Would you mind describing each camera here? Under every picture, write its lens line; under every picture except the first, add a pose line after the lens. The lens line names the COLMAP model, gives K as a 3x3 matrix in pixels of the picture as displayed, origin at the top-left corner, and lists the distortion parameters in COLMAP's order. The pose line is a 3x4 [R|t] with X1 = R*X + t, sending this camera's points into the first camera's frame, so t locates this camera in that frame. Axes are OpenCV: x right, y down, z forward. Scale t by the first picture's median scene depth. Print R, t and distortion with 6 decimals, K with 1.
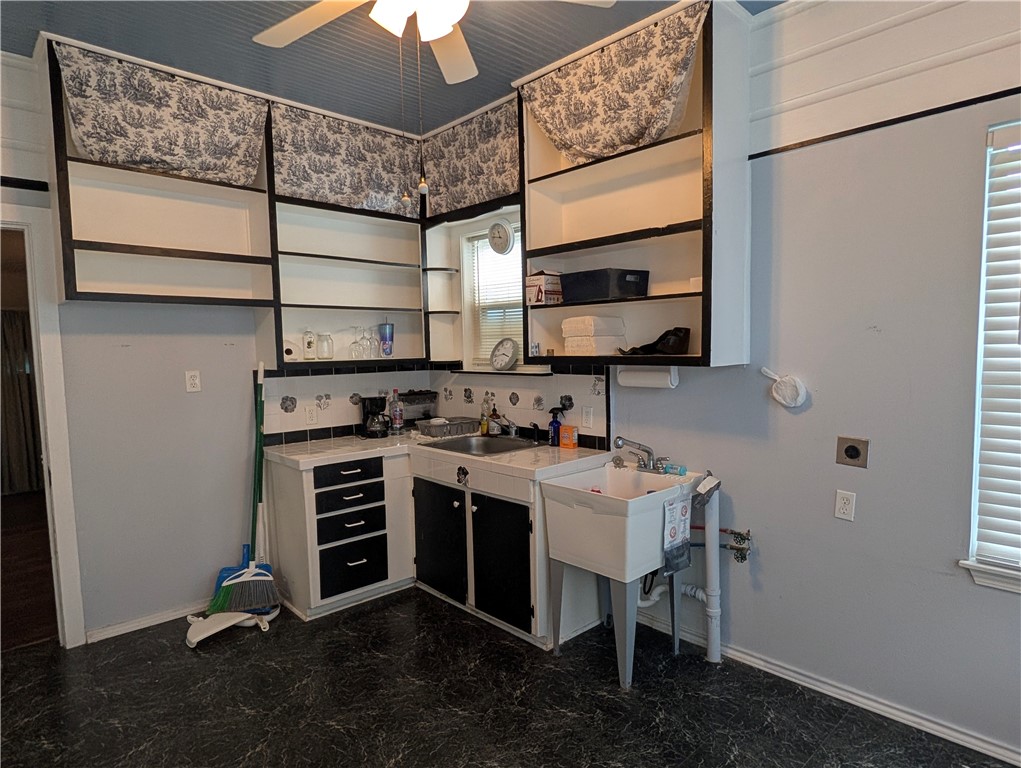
lens RADIAL K [[597.9, 0, 519.5], [0, 597.9, 387.8], [0, 0, 1]] dist [0.003586, -0.000209]
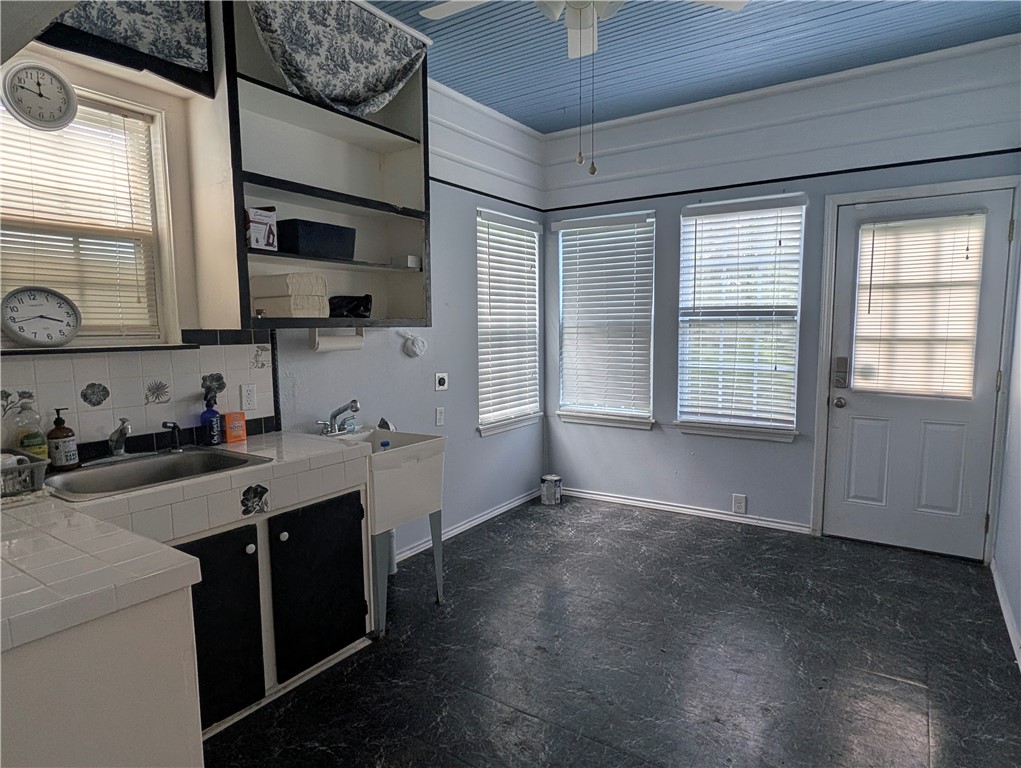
lens RADIAL K [[597.9, 0, 514.6], [0, 597.9, 387.2], [0, 0, 1]] dist [0.003586, -0.000209]
pose [[-0.218132, -0.074234, 0.973092, -0.773966], [0.085895, 0.991773, 0.094913, -0.010169], [-0.972132, 0.104288, -0.209961, 0.851569]]
